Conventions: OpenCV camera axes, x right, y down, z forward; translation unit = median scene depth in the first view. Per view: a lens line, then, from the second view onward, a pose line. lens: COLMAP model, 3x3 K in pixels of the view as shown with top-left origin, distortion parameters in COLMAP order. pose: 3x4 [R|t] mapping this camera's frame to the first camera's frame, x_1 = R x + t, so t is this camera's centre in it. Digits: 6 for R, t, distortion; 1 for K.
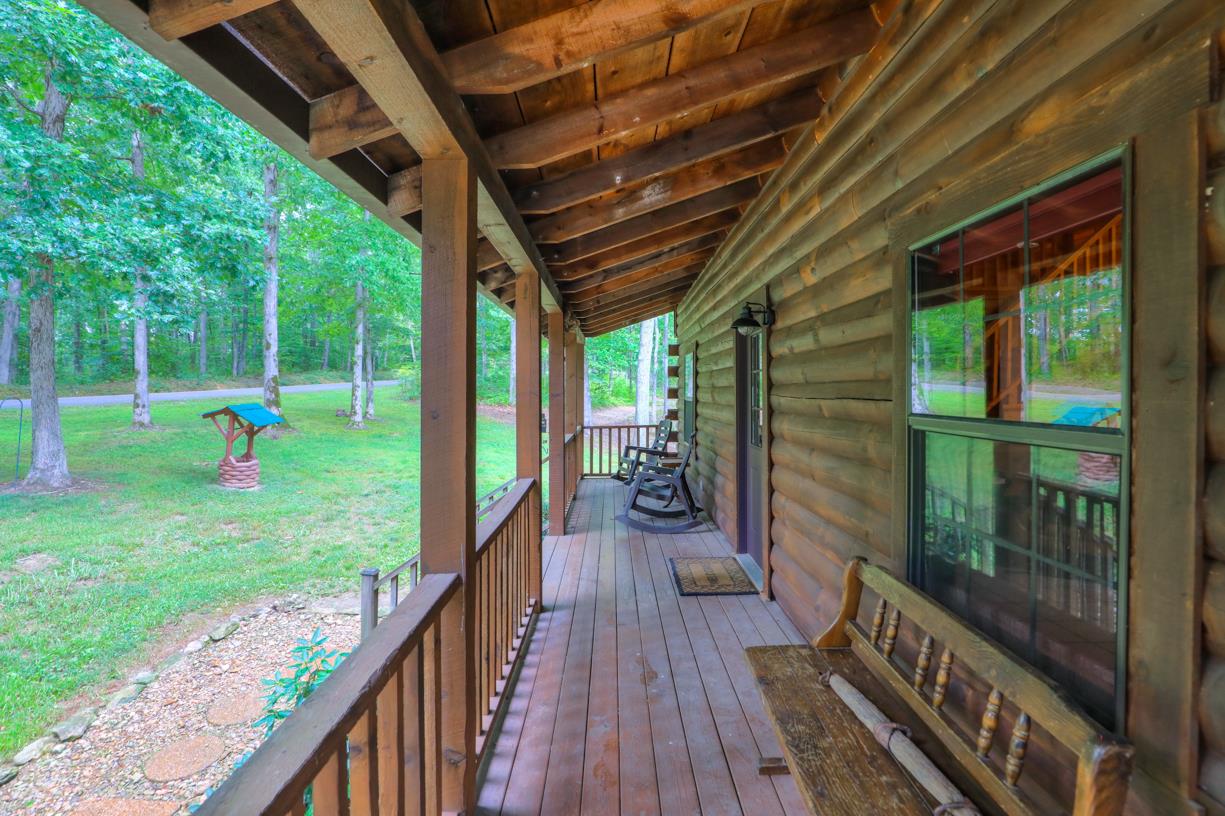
lens RADIAL K [[563.4, 0, 610.2], [0, 563.4, 398.1], [0, 0, 1]] dist [-0.026339, 0.003319]
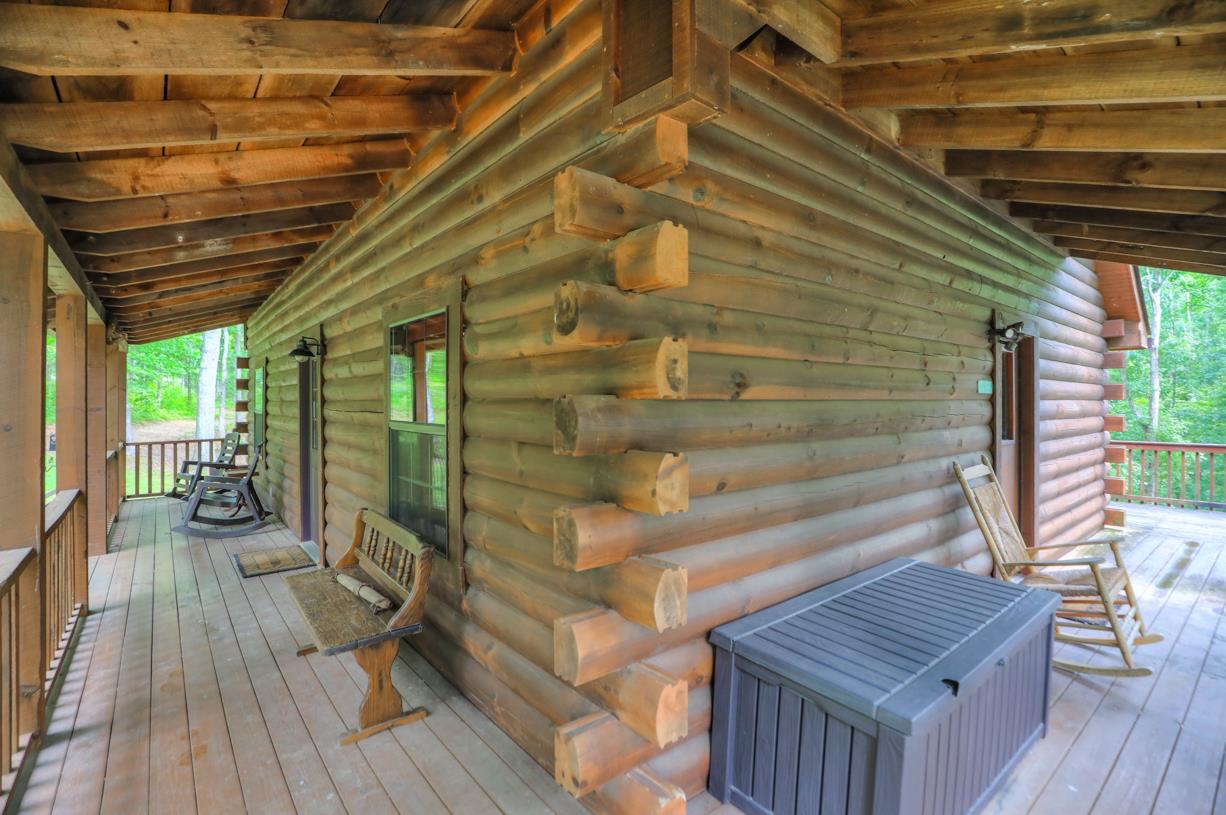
lens RADIAL K [[563.9, 0, 621.7], [0, 563.9, 401.1], [0, 0, 1]] dist [-0.026339, 0.003319]
pose [[0.766035, 0.001871, 0.642796, -0.019726], [0.006771, 0.999917, -0.010979, -0.004475], [-0.642763, 0.012763, 0.765959, -0.446883]]
